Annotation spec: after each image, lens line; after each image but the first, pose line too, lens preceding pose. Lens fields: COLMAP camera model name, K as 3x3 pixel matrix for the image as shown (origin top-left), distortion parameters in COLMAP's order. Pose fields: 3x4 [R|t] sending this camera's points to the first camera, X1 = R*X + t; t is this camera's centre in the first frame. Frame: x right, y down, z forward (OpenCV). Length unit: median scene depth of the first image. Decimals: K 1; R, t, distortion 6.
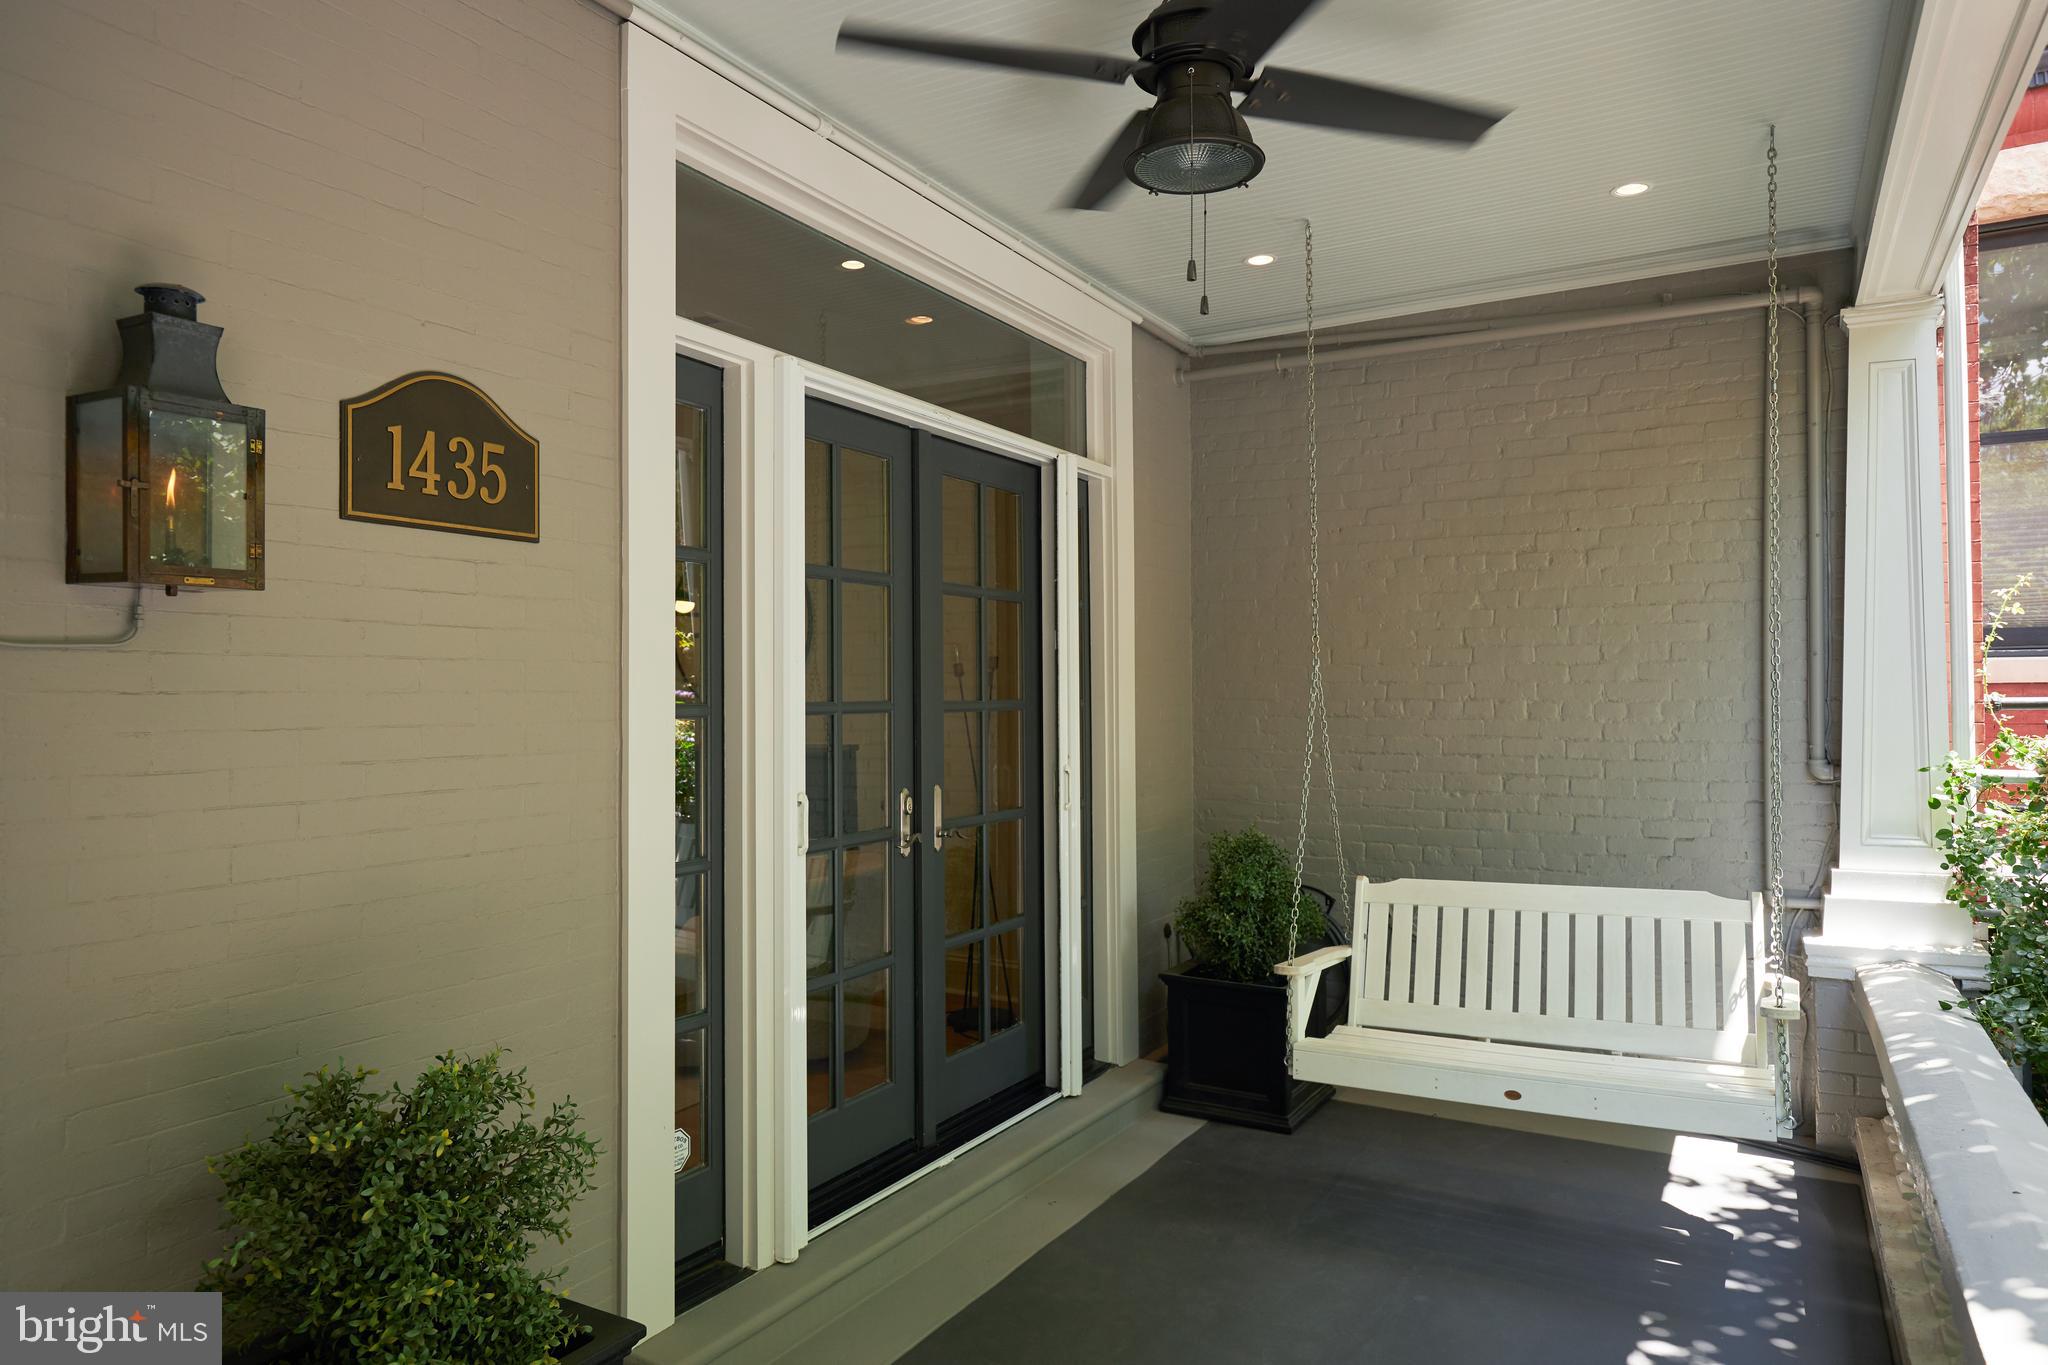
lens RADIAL K [[1321.4, 0, 1024.0], [0, 1321.4, 682.5], [0, 0, 1]] dist [-0.001674, -0.001456]
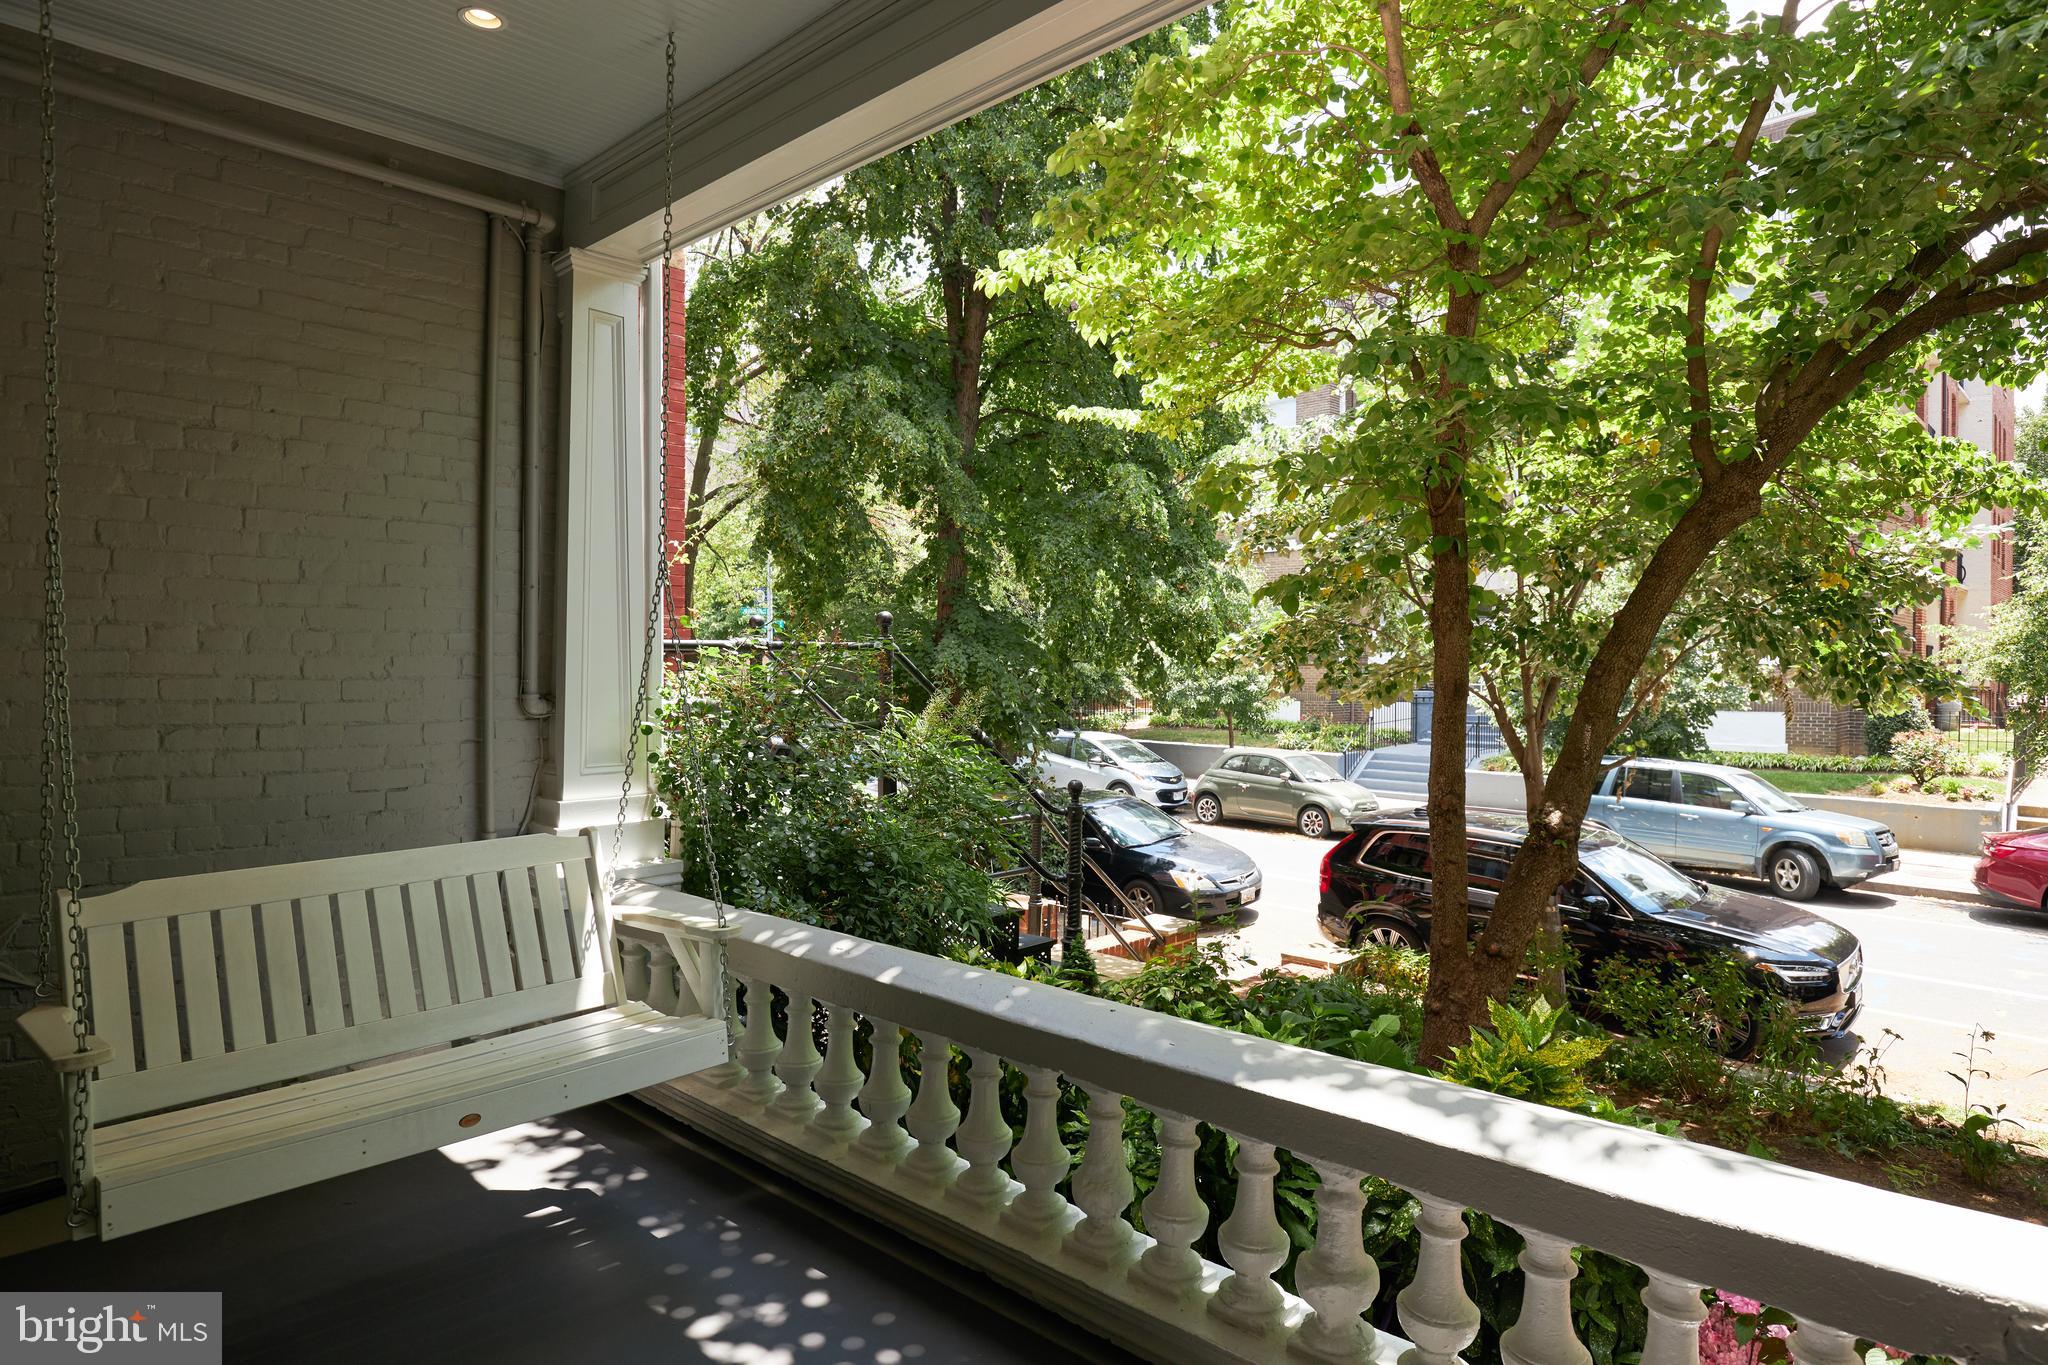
lens RADIAL K [[1196.2, 0, 1024.0], [0, 1196.2, 682.5], [0, 0, 1]] dist [0.001997, 0.000237]
pose [[0.245984, -0.002677, 0.969270, -0.182067], [-0.006725, 0.999967, 0.004469, 0.044556], [-0.969251, -0.007617, 0.245958, 0.428882]]
